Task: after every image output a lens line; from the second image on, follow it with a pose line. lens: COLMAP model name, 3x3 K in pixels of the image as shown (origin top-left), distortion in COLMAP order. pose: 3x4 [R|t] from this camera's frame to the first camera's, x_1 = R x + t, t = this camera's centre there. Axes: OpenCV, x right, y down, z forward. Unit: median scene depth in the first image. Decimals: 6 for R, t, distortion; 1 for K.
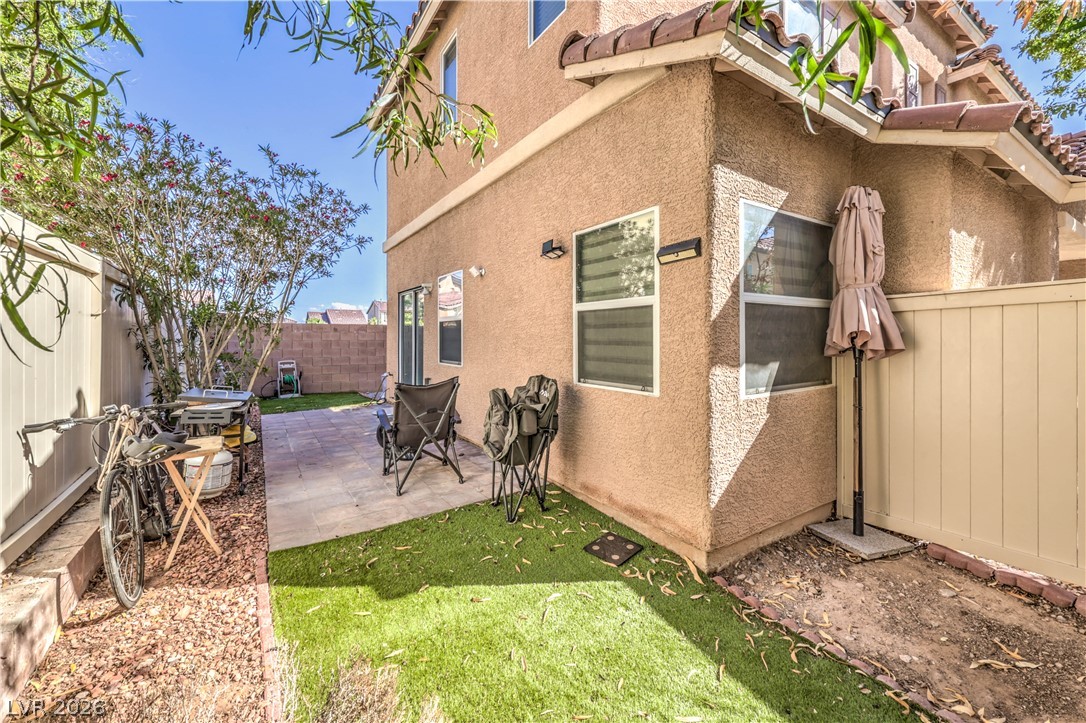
lens RADIAL K [[449.9, 0, 544.4], [0, 449.9, 337.9], [0, 0, 1]] dist [0.000506, 0.000379]
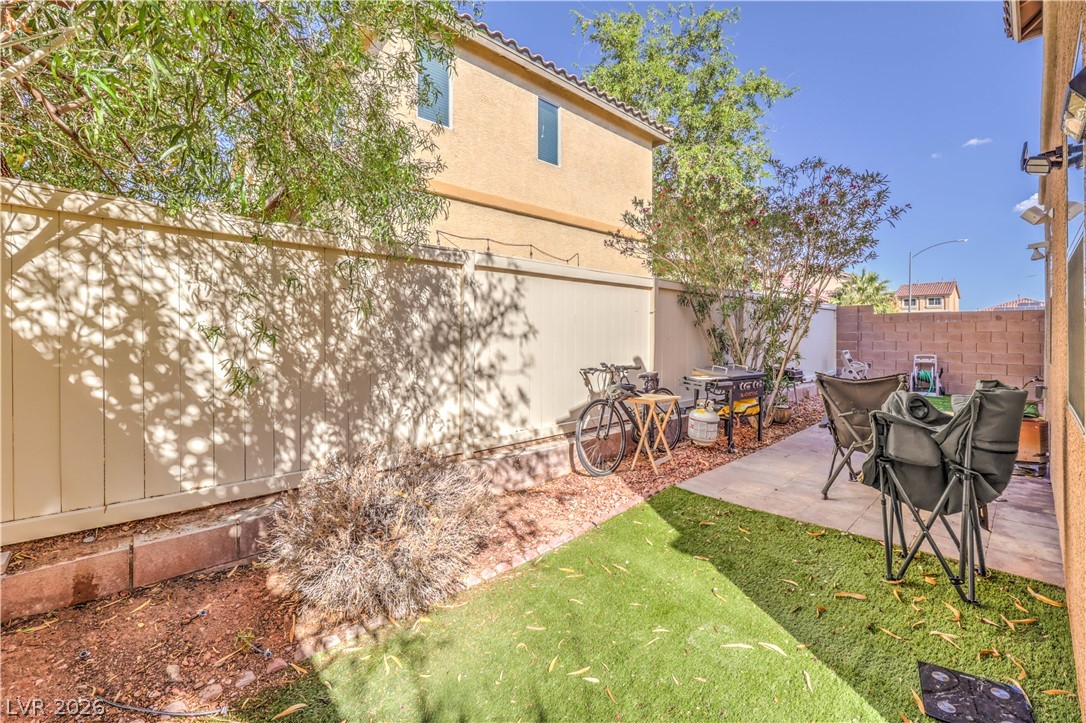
lens RADIAL K [[442.4, 0, 544.1], [0, 442.4, 333.3], [0, 0, 1]] dist [-0.000900, -0.000079]
pose [[0.149335, 0.000295, -0.988787, 0.603689], [0.000927, 0.999999, 0.000438, 0.025358], [0.988786, -0.000982, 0.149335, 0.415857]]
